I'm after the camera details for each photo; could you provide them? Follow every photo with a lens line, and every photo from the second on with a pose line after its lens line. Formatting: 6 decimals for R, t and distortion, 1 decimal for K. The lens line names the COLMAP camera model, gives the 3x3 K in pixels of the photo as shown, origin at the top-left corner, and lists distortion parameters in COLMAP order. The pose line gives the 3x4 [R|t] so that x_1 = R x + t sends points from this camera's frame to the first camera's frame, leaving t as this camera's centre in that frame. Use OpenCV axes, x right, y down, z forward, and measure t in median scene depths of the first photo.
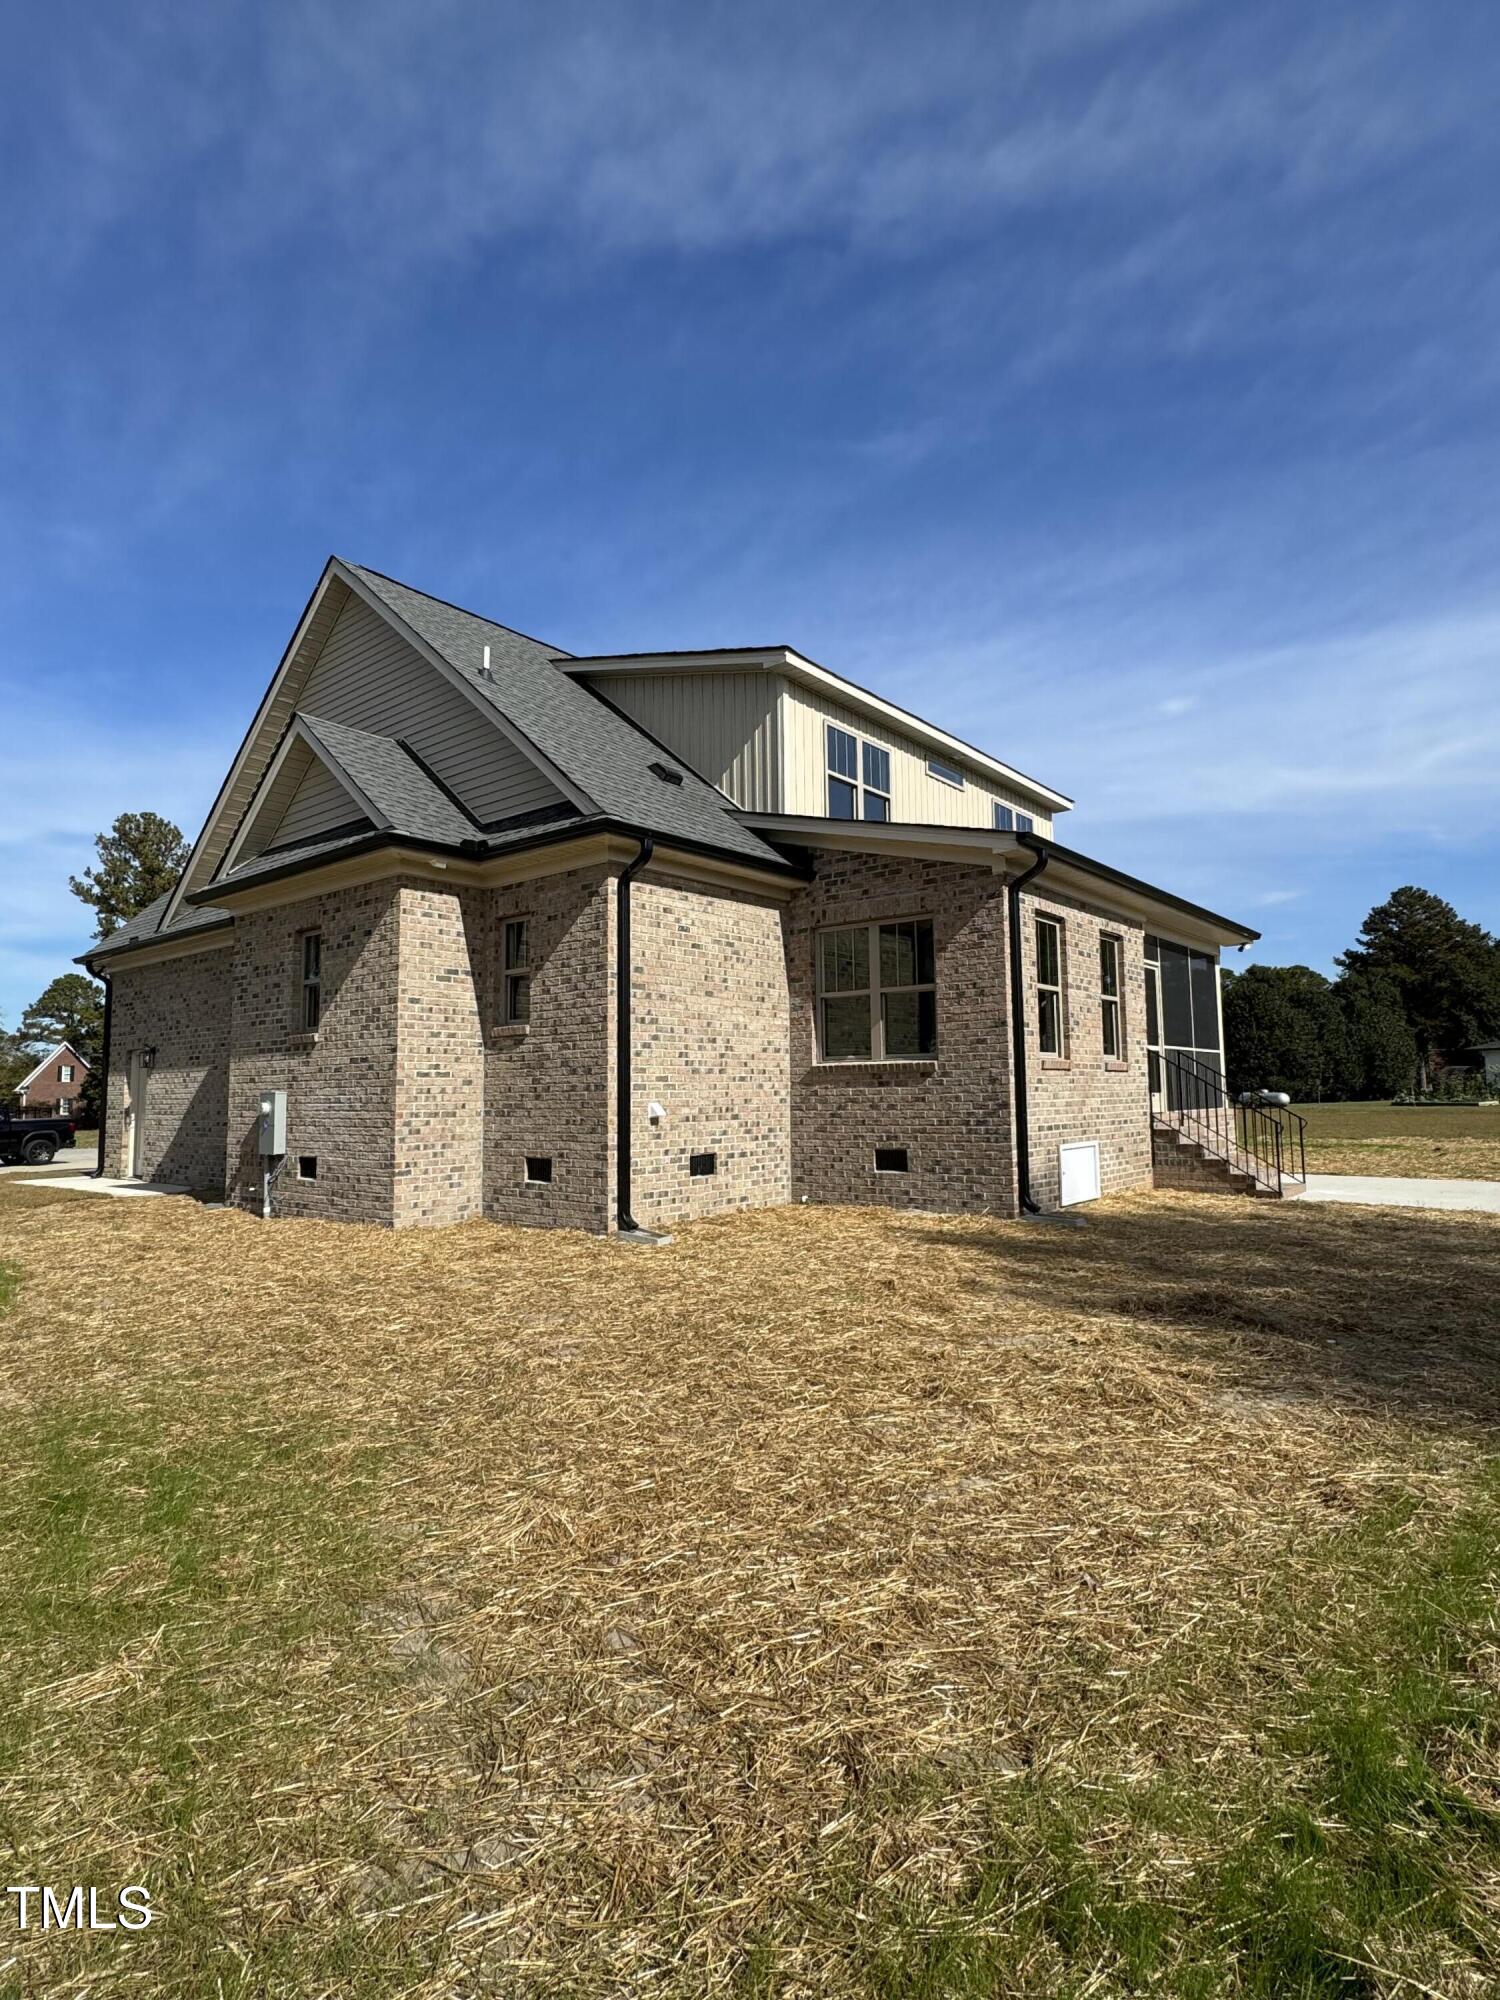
lens RADIAL K [[1041.8, 0, 749.2], [0, 1041.8, 999.3], [0, 0, 1]] dist [0.002249, 0.000328]
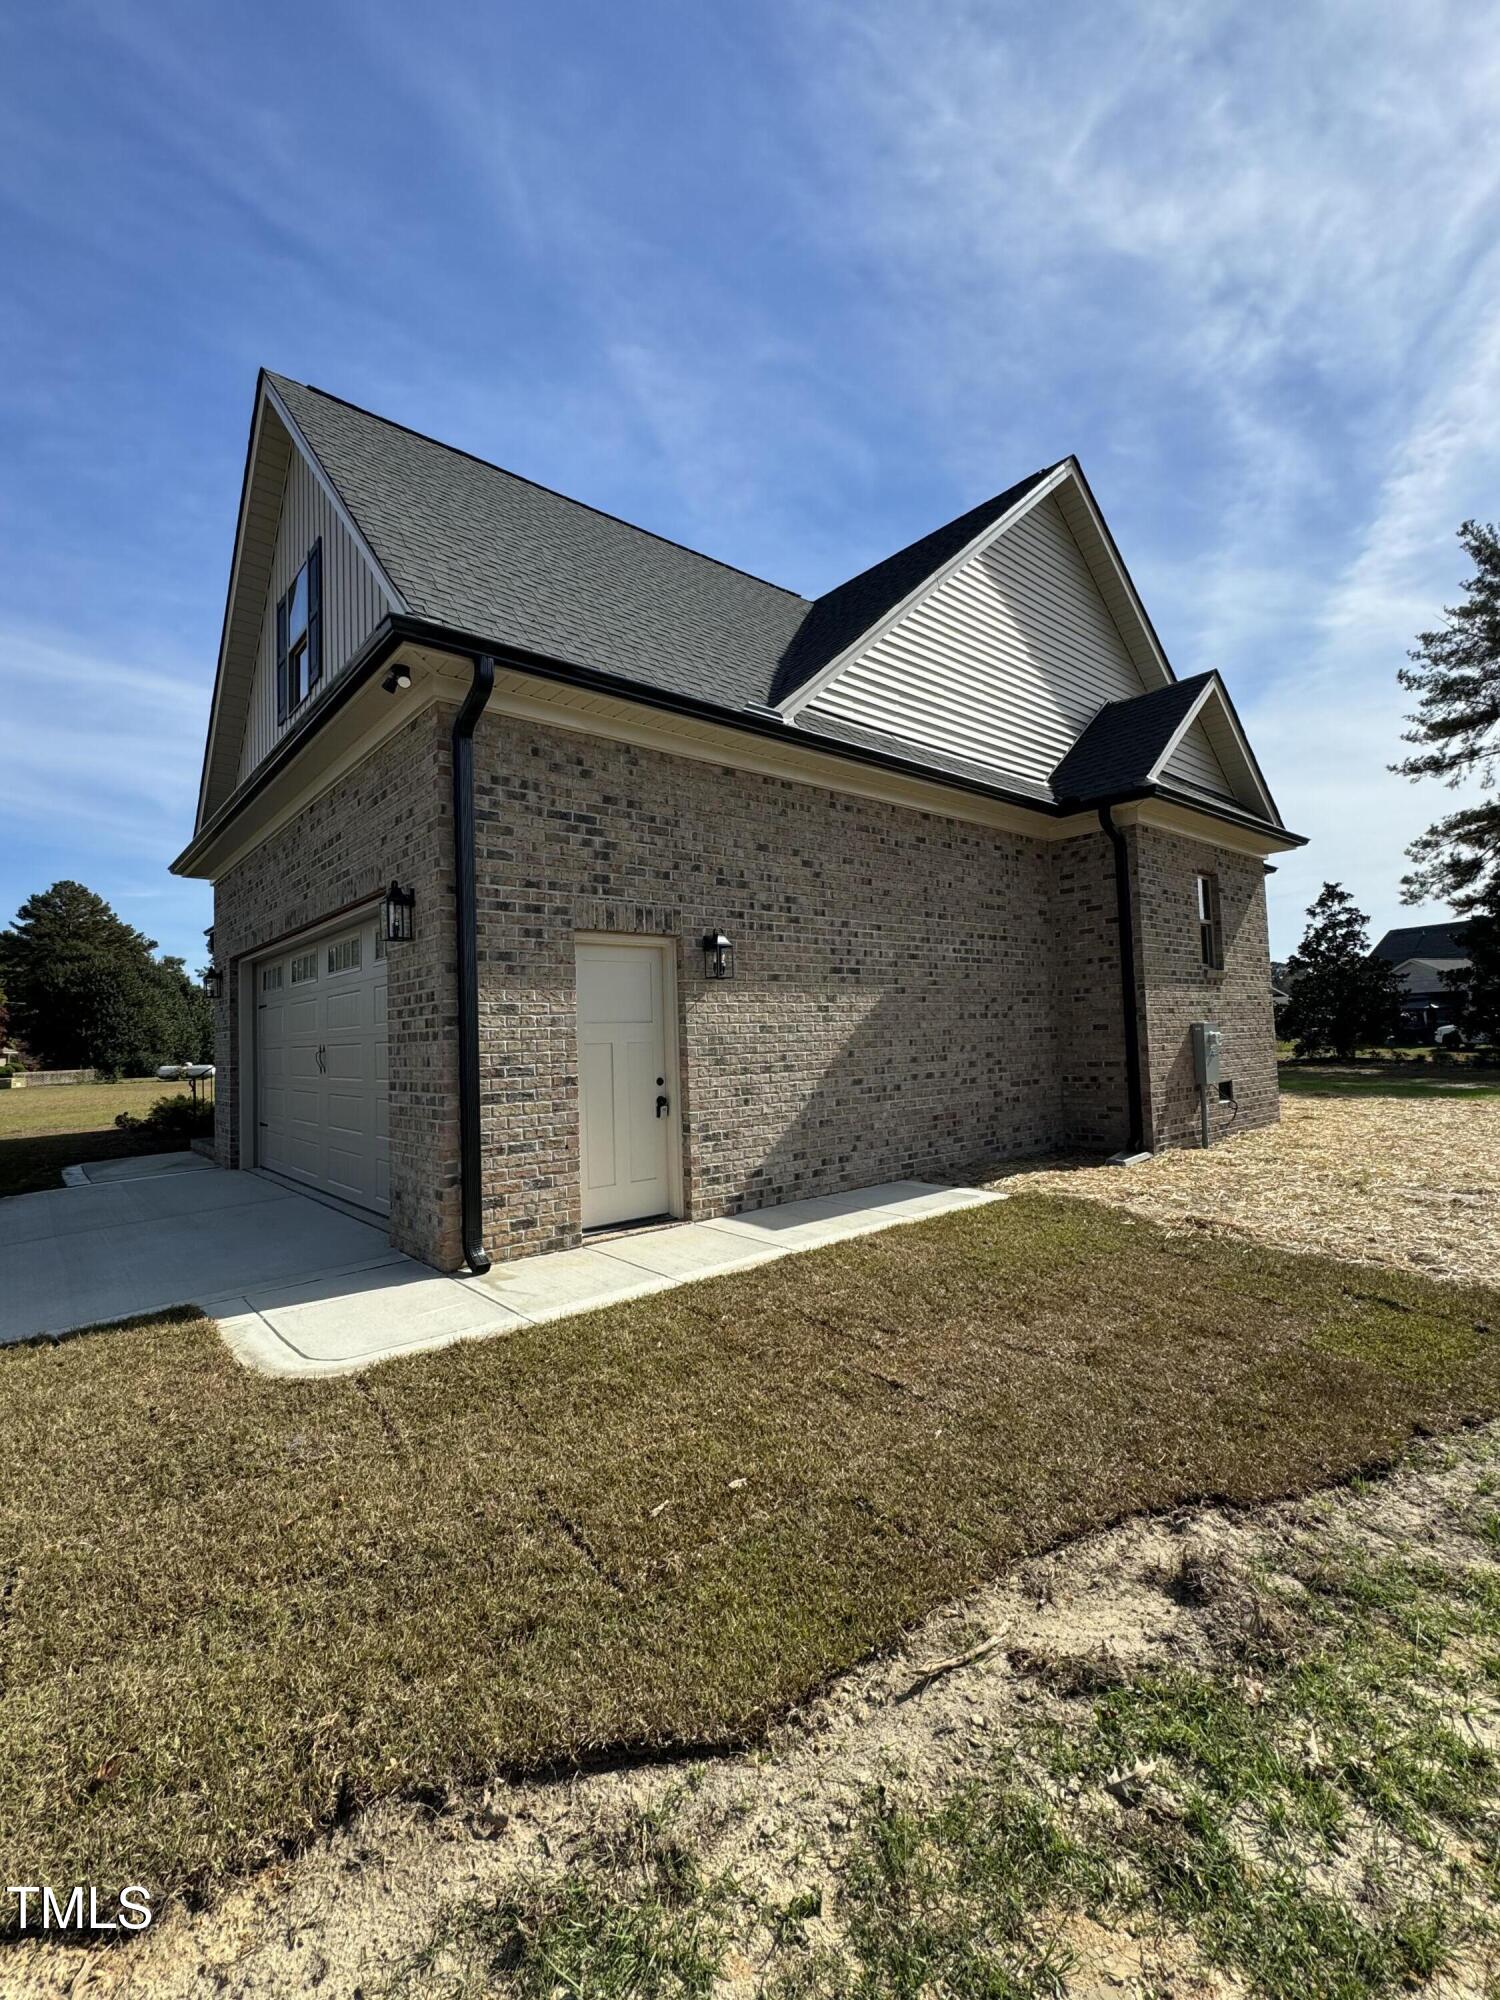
lens RADIAL K [[868.6, 0, 762.6], [0, 868.6, 994.8], [0, 0, 1]] dist [-0.000222, -0.000008]
pose [[0.165188, 0.058846, 0.984505, -0.323062], [-0.058898, 0.997025, -0.049712, 0.030613], [-0.984502, -0.049774, 0.168162, 0.303983]]
